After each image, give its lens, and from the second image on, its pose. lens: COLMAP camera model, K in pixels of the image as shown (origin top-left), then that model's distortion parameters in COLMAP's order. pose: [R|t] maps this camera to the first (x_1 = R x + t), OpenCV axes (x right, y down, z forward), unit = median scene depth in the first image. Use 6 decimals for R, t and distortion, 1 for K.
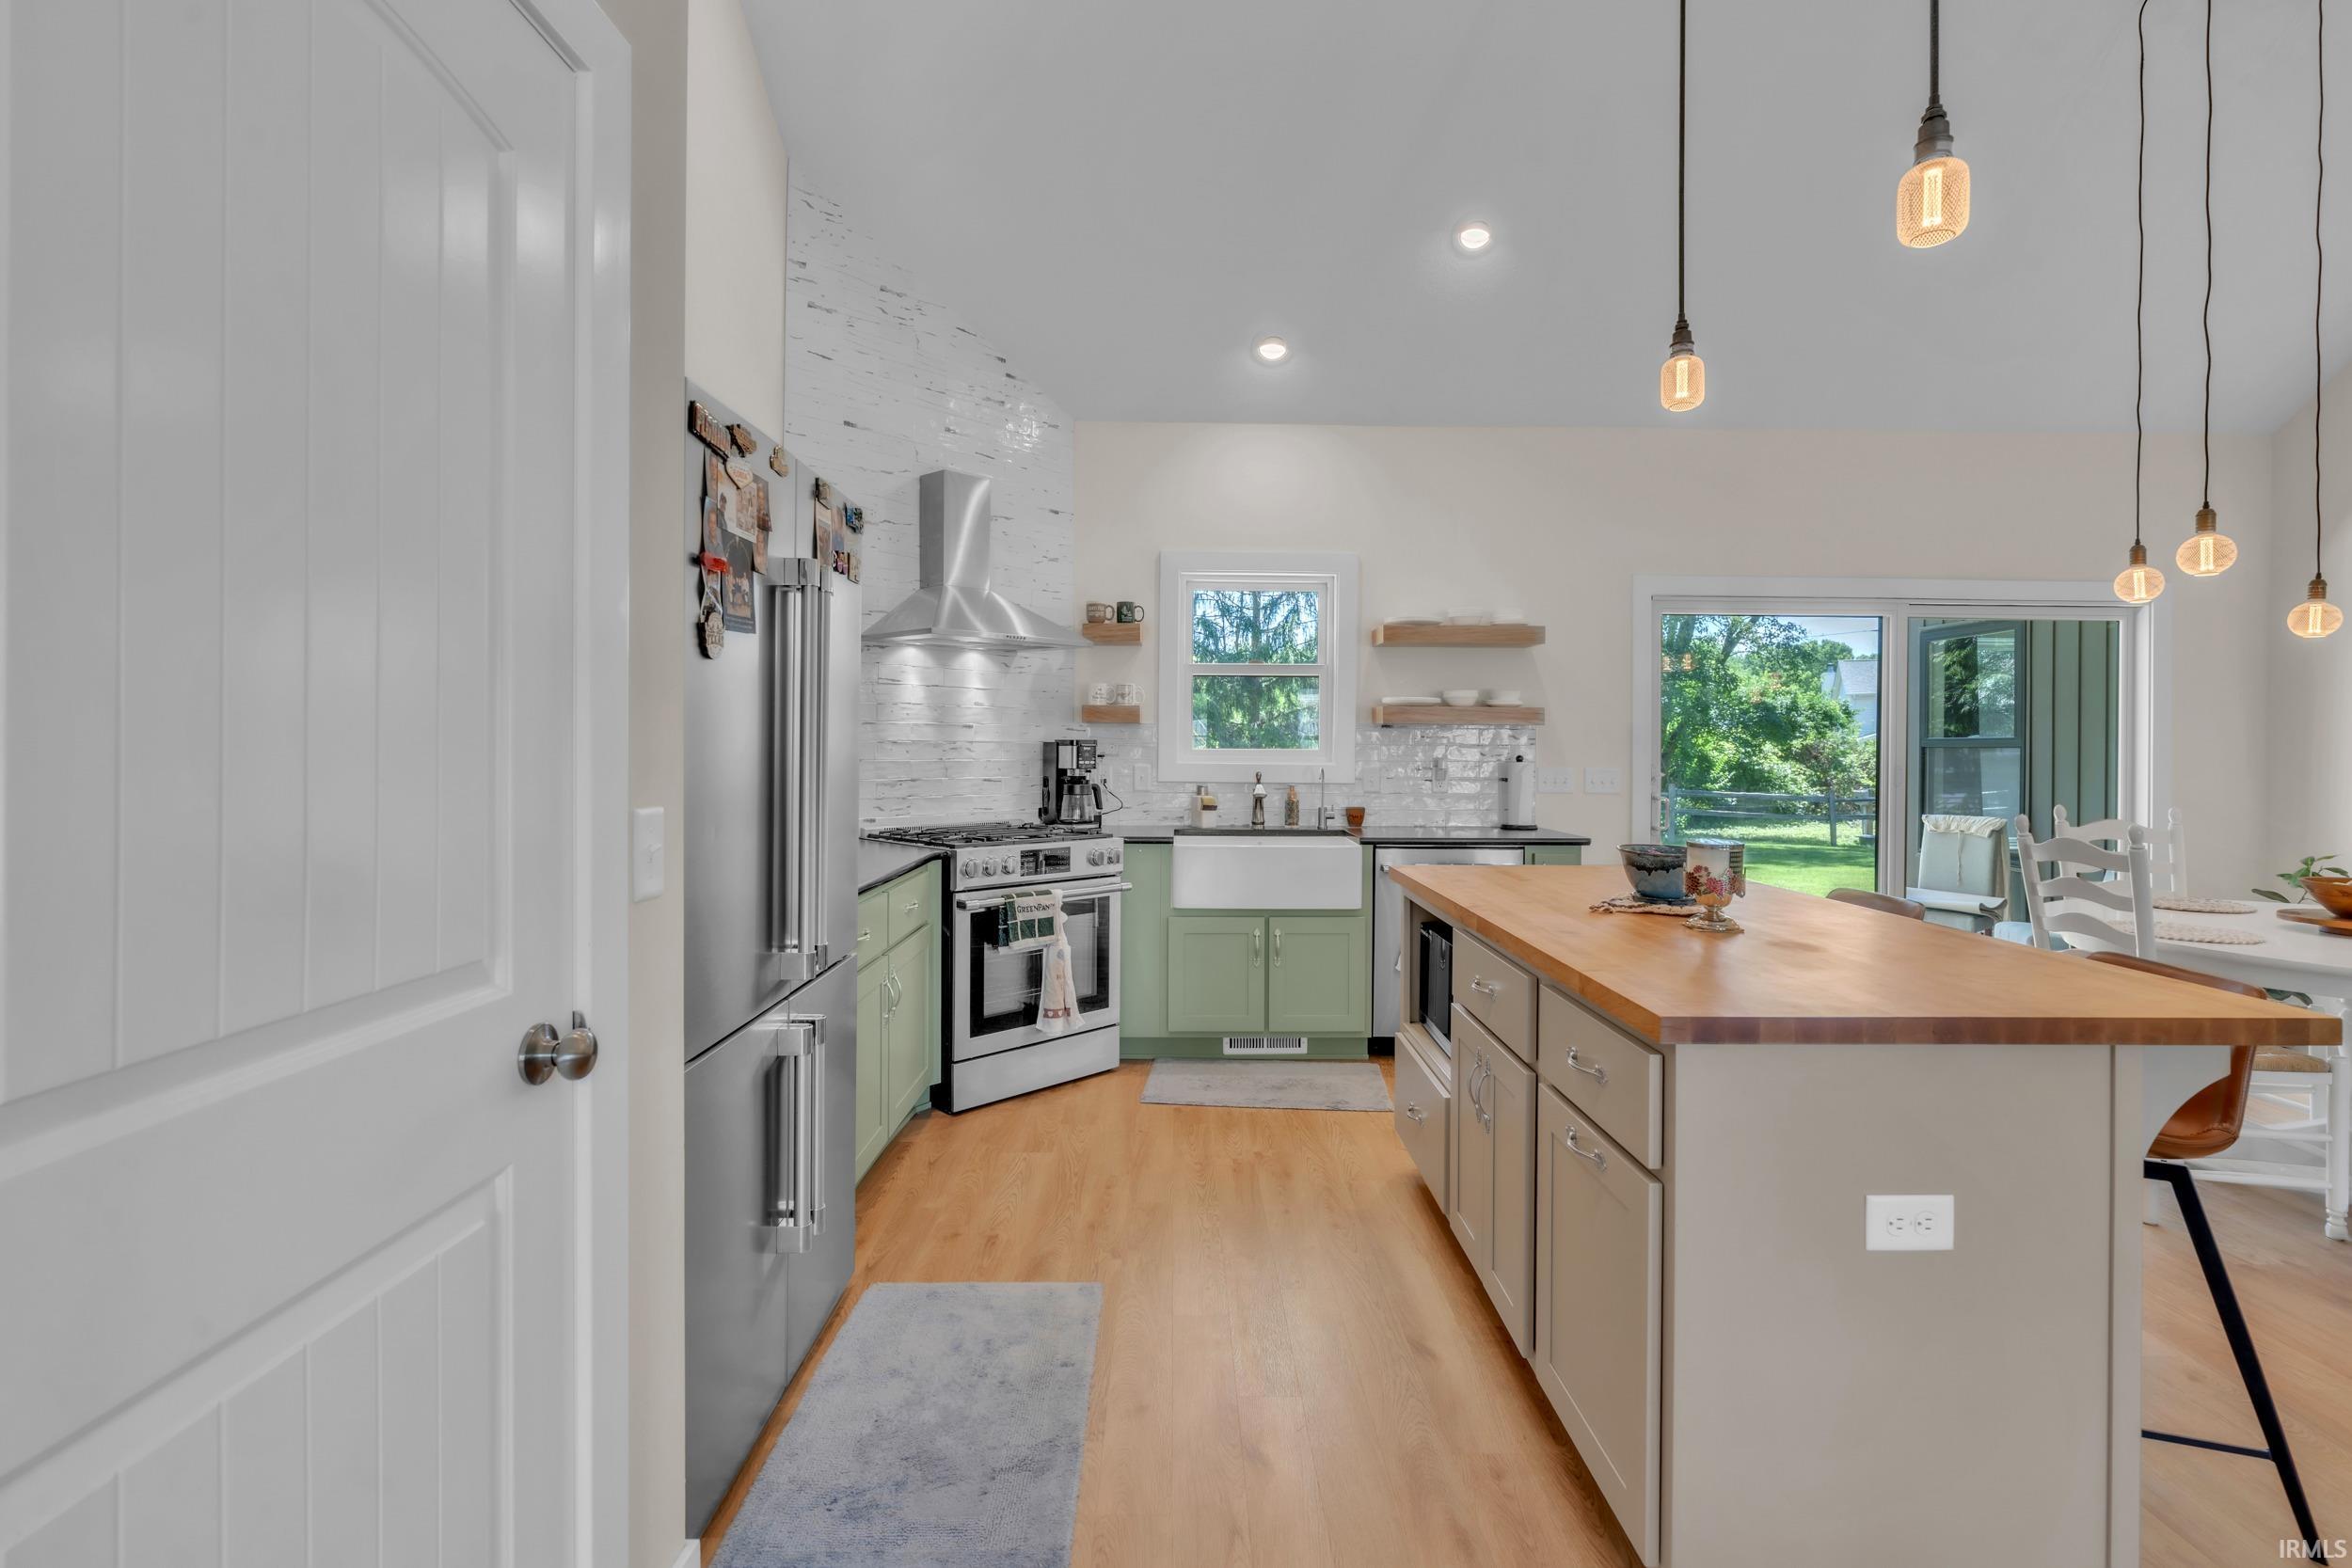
lens RADIAL K [[1066.3, 0, 1186.2], [0, 1066.3, 748.3], [0, 0, 1]] dist [-0.011728, 0.004611]
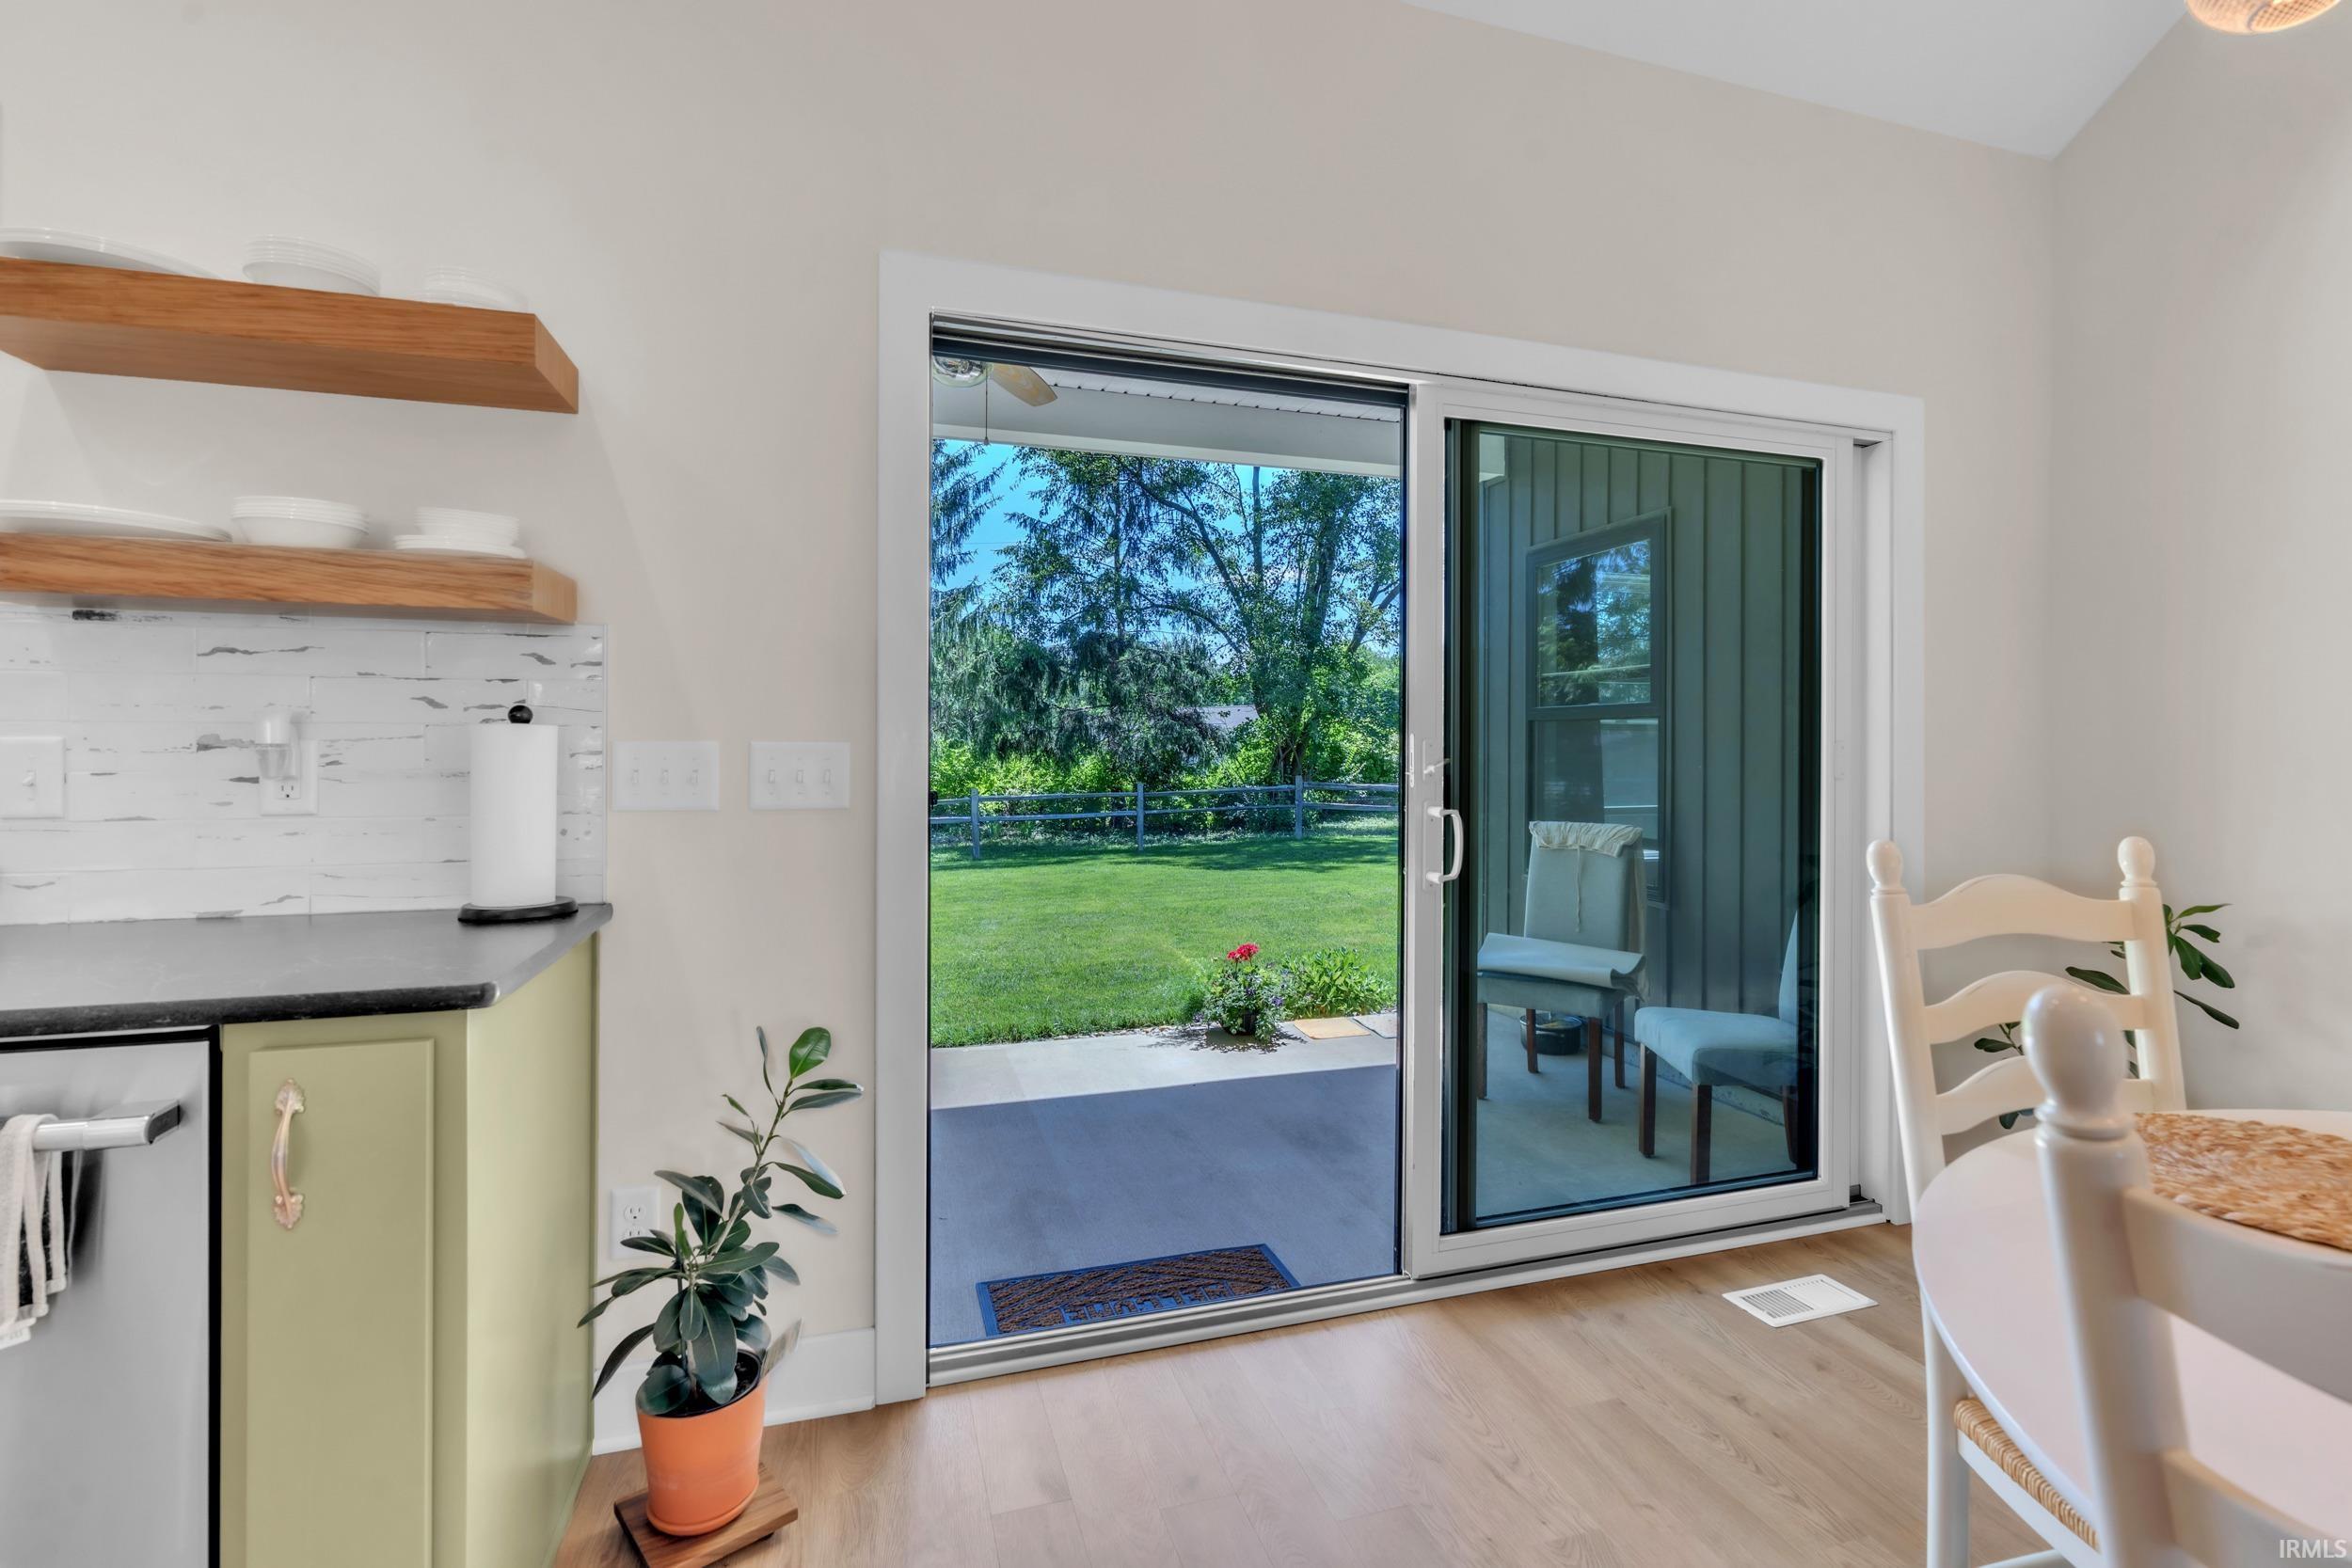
lens RADIAL K [[1066.3, 0, 1180.0], [0, 1066.3, 740.6], [0, 0, 1]] dist [-0.011728, 0.004611]
pose [[0.959161, -0.000247, 0.282859, 0.448520], [0.000930, 0.999997, -0.002281, 0.020436], [-0.282858, 0.002451, 0.959159, 0.641884]]
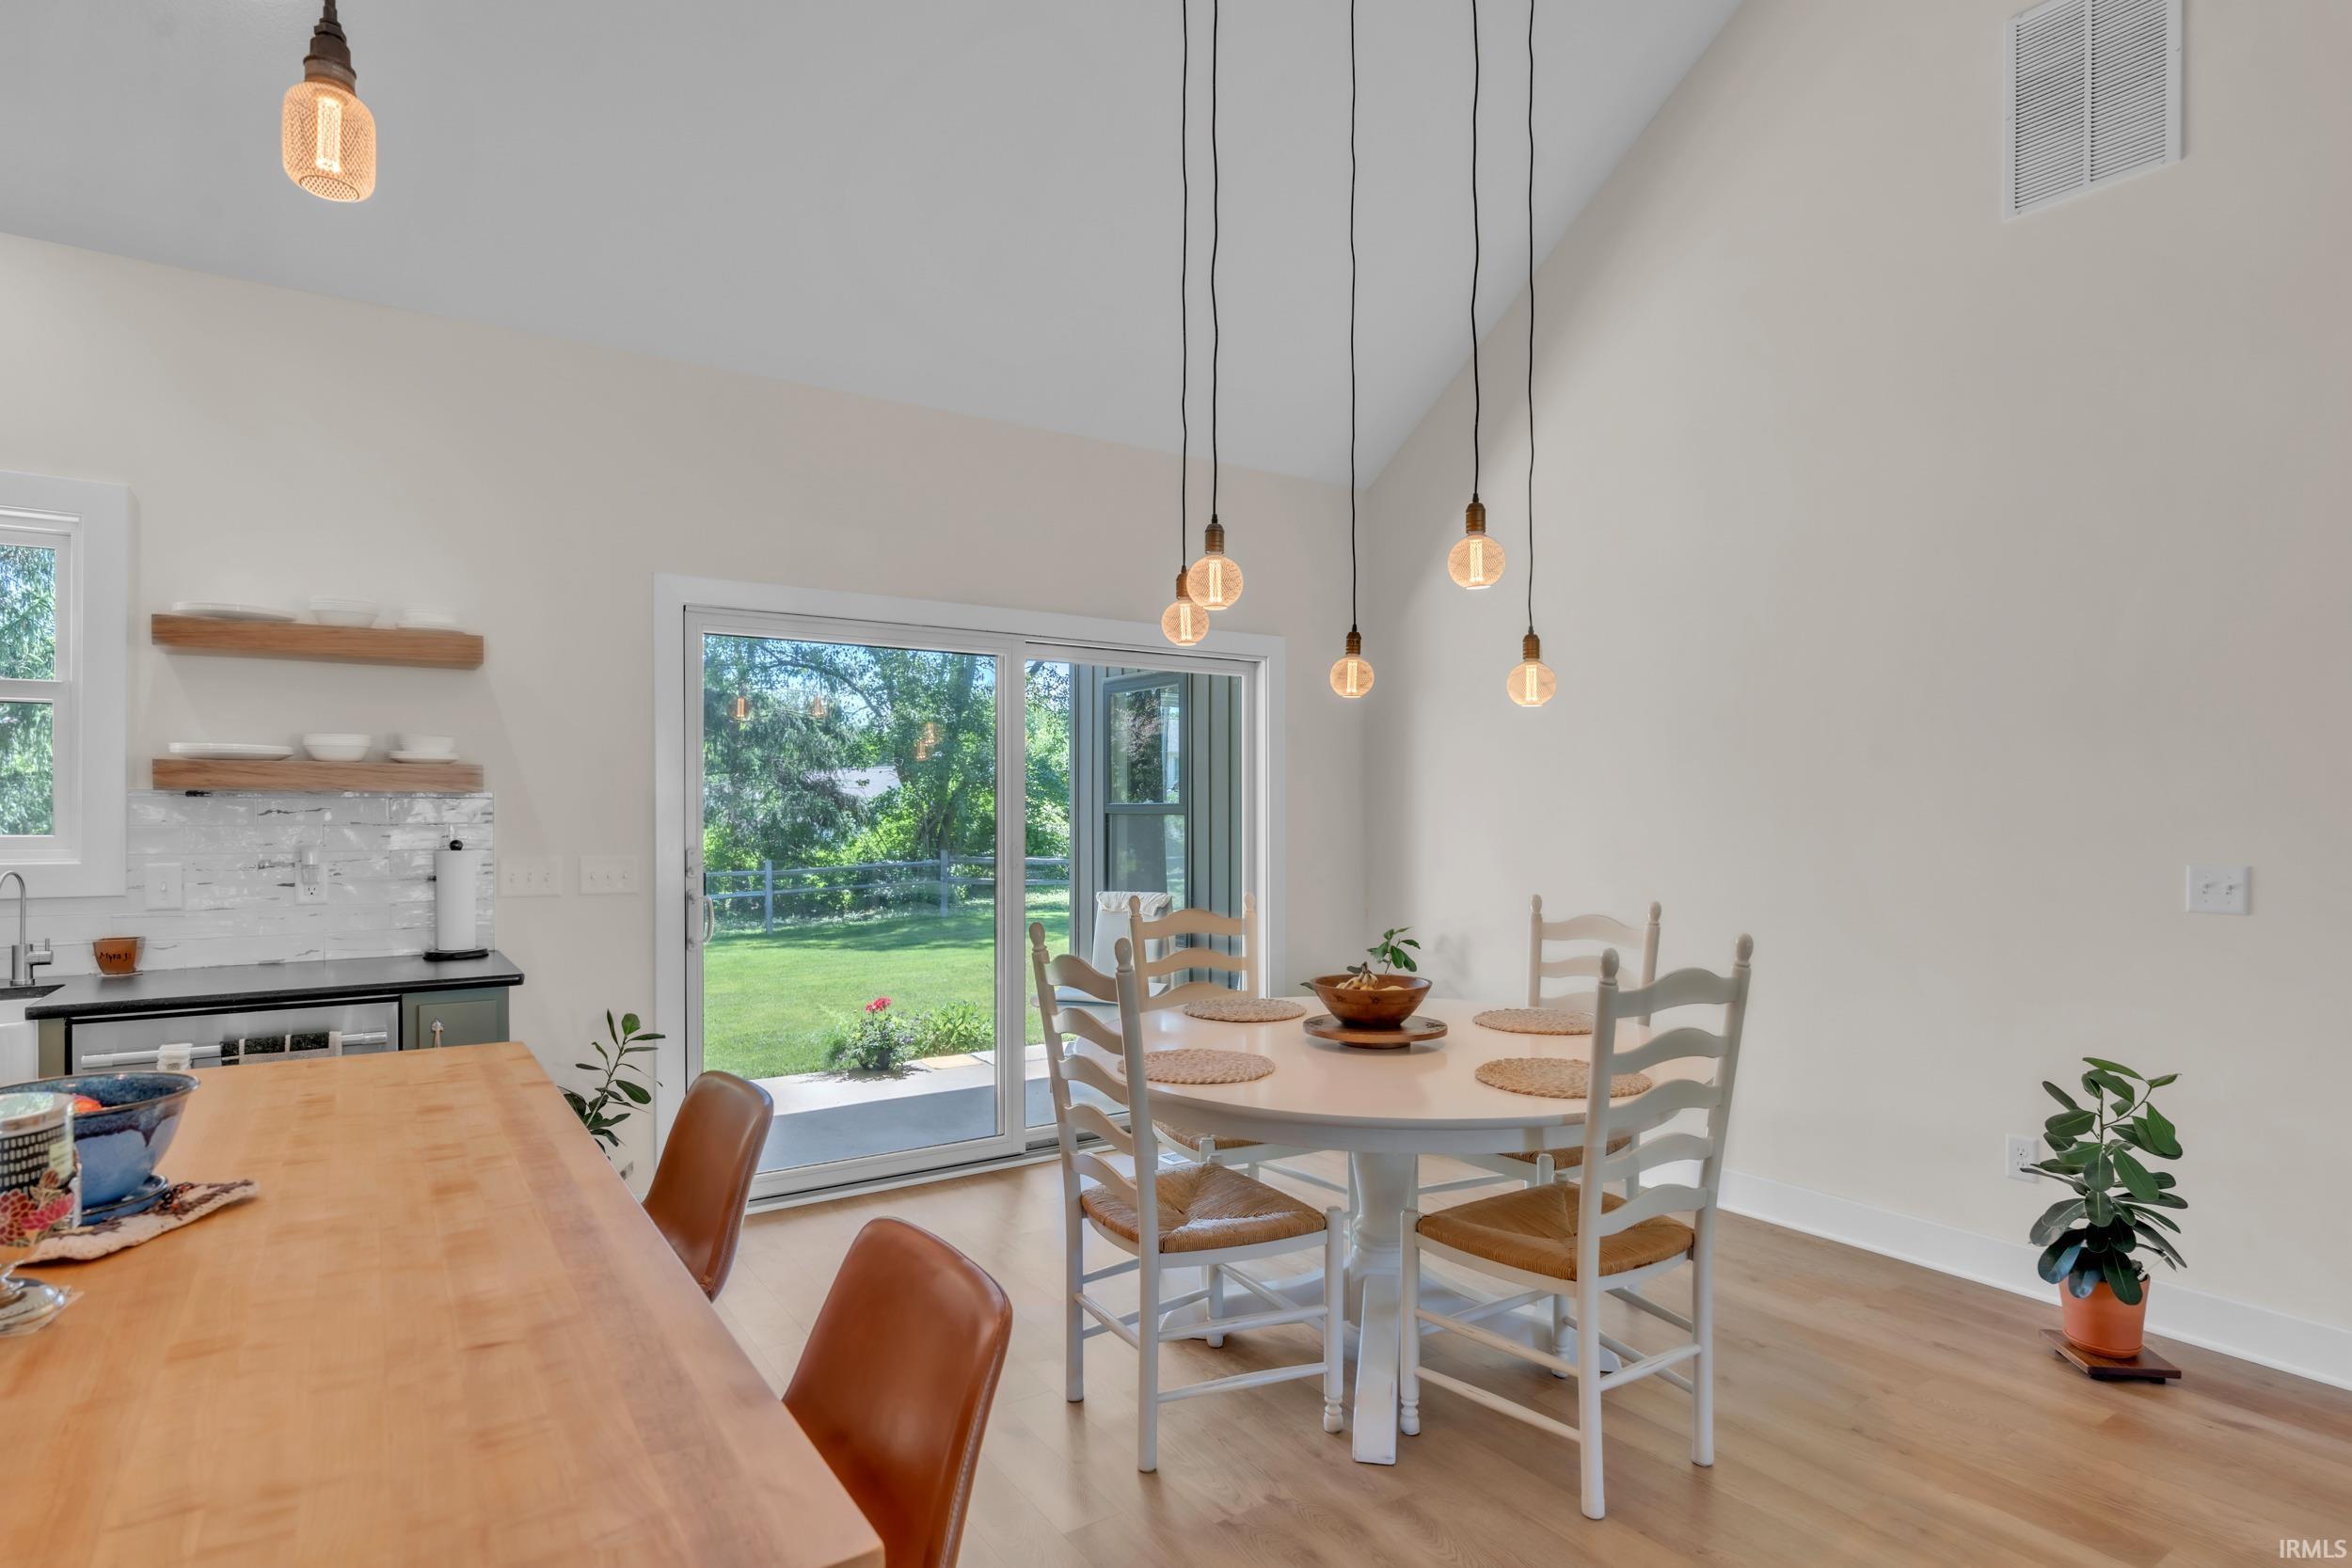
lens RADIAL K [[1236.3, 0, 1183.1], [0, 1236.3, 814.3], [0, 0, 1]] dist [-0.001642, -0.002062]
pose [[0.835877, -0.008488, 0.548852, 0.288556], [0.005570, 0.999960, 0.006981, -0.012021], [-0.548889, -0.002778, 0.835890, 0.163155]]
